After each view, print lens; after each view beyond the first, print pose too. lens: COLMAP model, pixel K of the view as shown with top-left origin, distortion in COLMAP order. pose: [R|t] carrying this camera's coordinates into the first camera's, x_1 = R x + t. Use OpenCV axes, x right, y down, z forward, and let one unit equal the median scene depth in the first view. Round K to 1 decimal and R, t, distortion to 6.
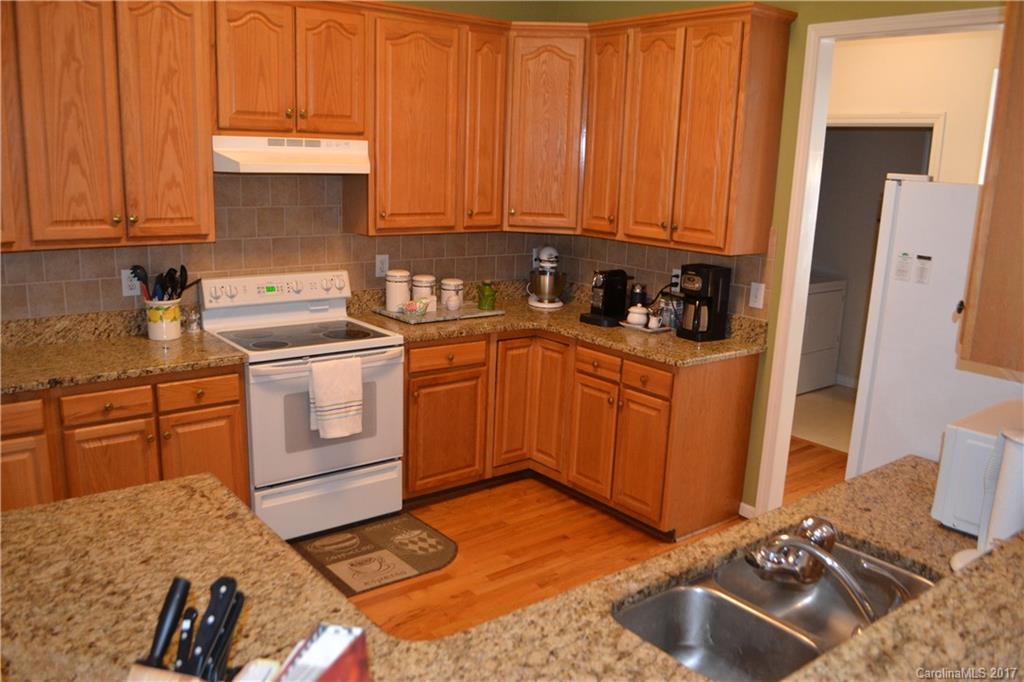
lens RADIAL K [[822.2, 0, 503.8], [0, 822.2, 346.6], [0, 0, 1]] dist [-0.080262, 0.007073]
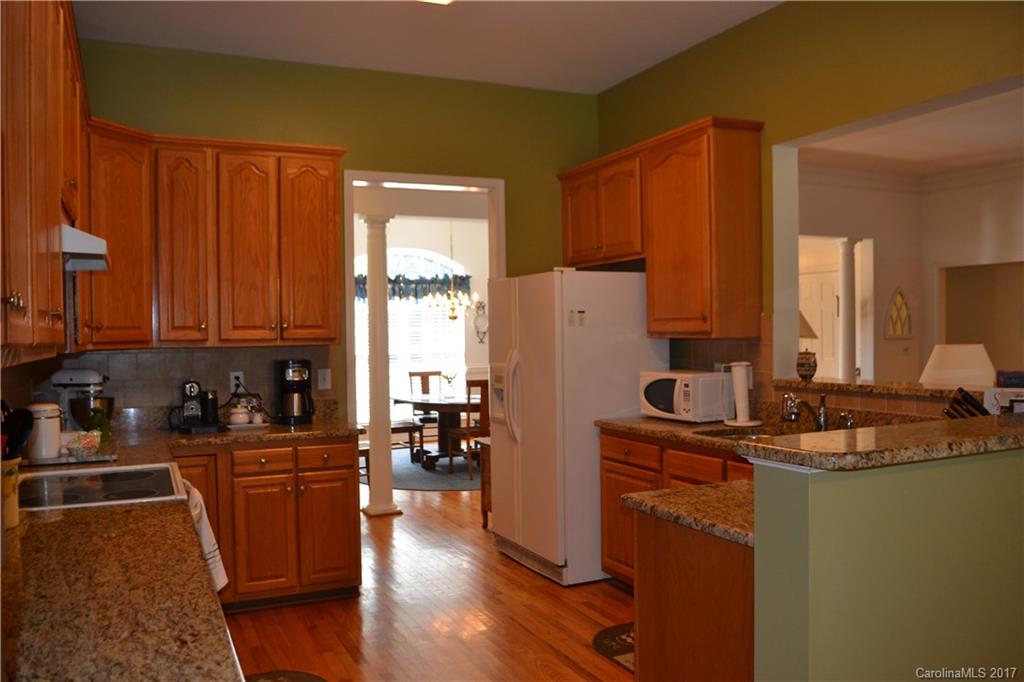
lens RADIAL K [[822.2, 0, 503.8], [0, 822.2, 346.6], [0, 0, 1]] dist [-0.080262, 0.007073]
pose [[0.227608, -0.054415, 0.972231, -0.809715], [0.240418, 0.970667, -0.001957, -0.043589], [-0.943607, 0.234187, 0.234014, 0.448251]]
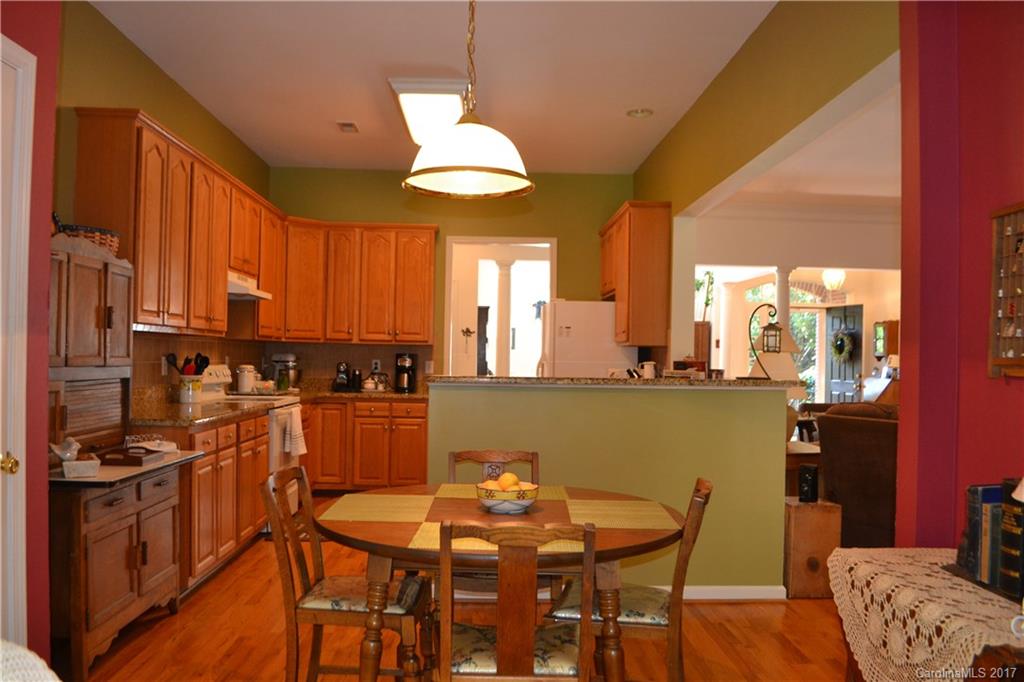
lens RADIAL K [[822.2, 0, 503.8], [0, 822.2, 346.6], [0, 0, 1]] dist [-0.080262, 0.007073]
pose [[0.593511, -0.013483, 0.804713, -1.154480], [0.182096, 0.976181, -0.117947, 0.151417], [-0.783955, 0.216538, 0.581829, -0.288108]]
